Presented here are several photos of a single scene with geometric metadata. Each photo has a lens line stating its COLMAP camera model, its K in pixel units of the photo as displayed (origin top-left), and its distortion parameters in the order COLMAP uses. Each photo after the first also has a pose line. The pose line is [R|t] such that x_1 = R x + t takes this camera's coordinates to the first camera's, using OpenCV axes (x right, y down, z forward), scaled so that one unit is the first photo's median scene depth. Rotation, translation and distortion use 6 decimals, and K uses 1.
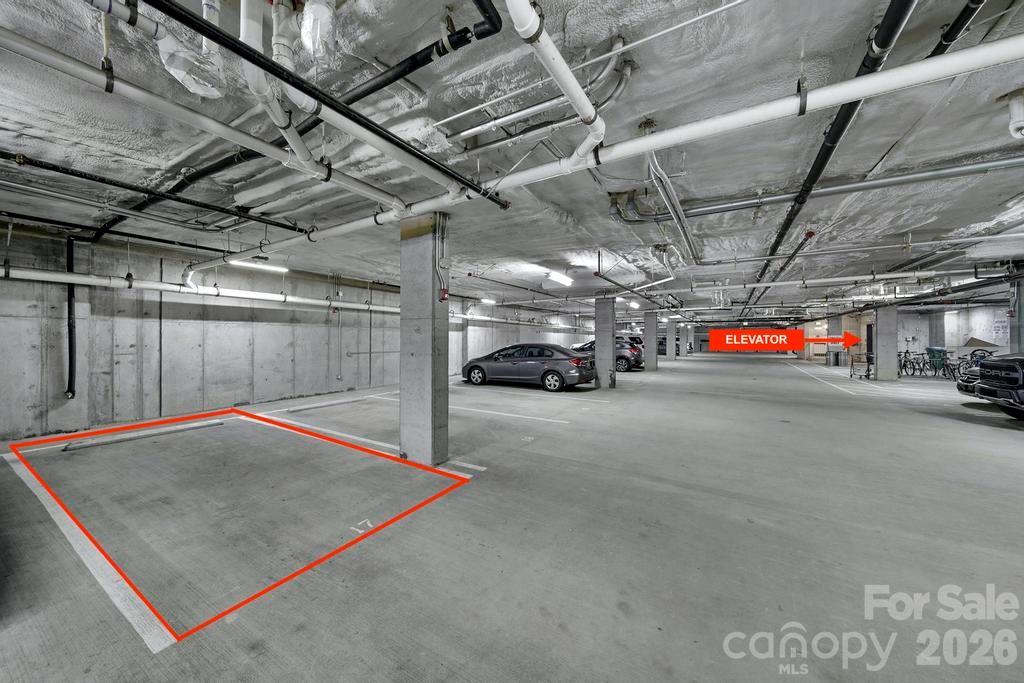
lens RADIAL K [[361.1, 0, 510.7], [0, 361.1, 337.1], [0, 0, 1]] dist [-0.000310, -0.000086]
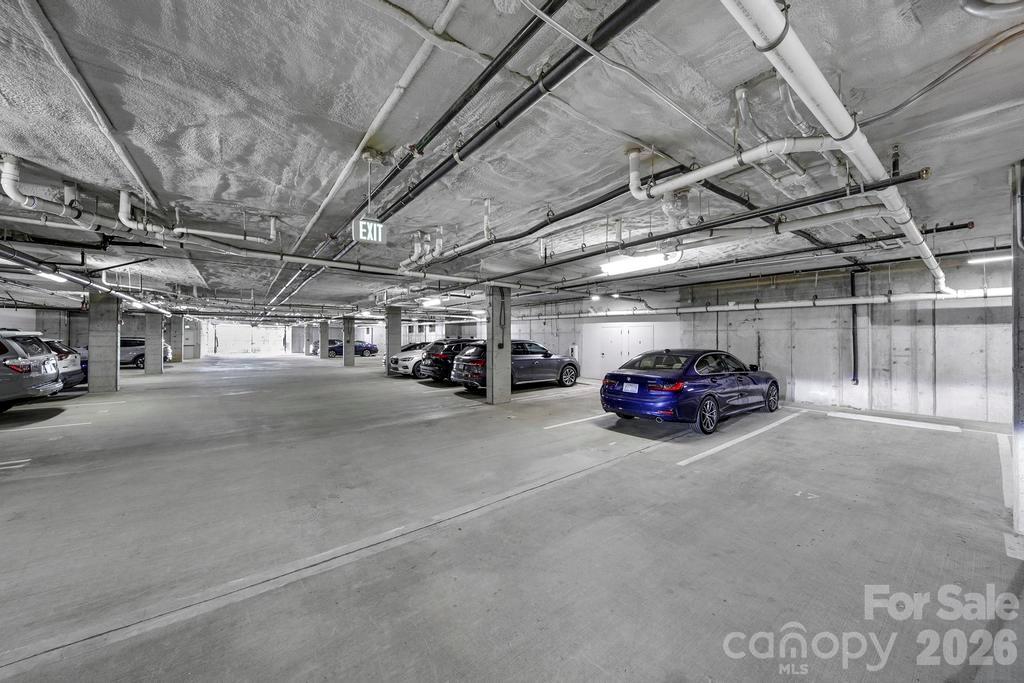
lens RADIAL K [[361.1, 0, 510.7], [0, 361.1, 337.1], [0, 0, 1]] dist [-0.000310, -0.000086]
pose [[-0.376946, -0.006108, -0.926215, 0.563873], [-0.002393, 0.999981, -0.005620, -0.006135], [0.926232, 0.000098, -0.376954, 0.261478]]
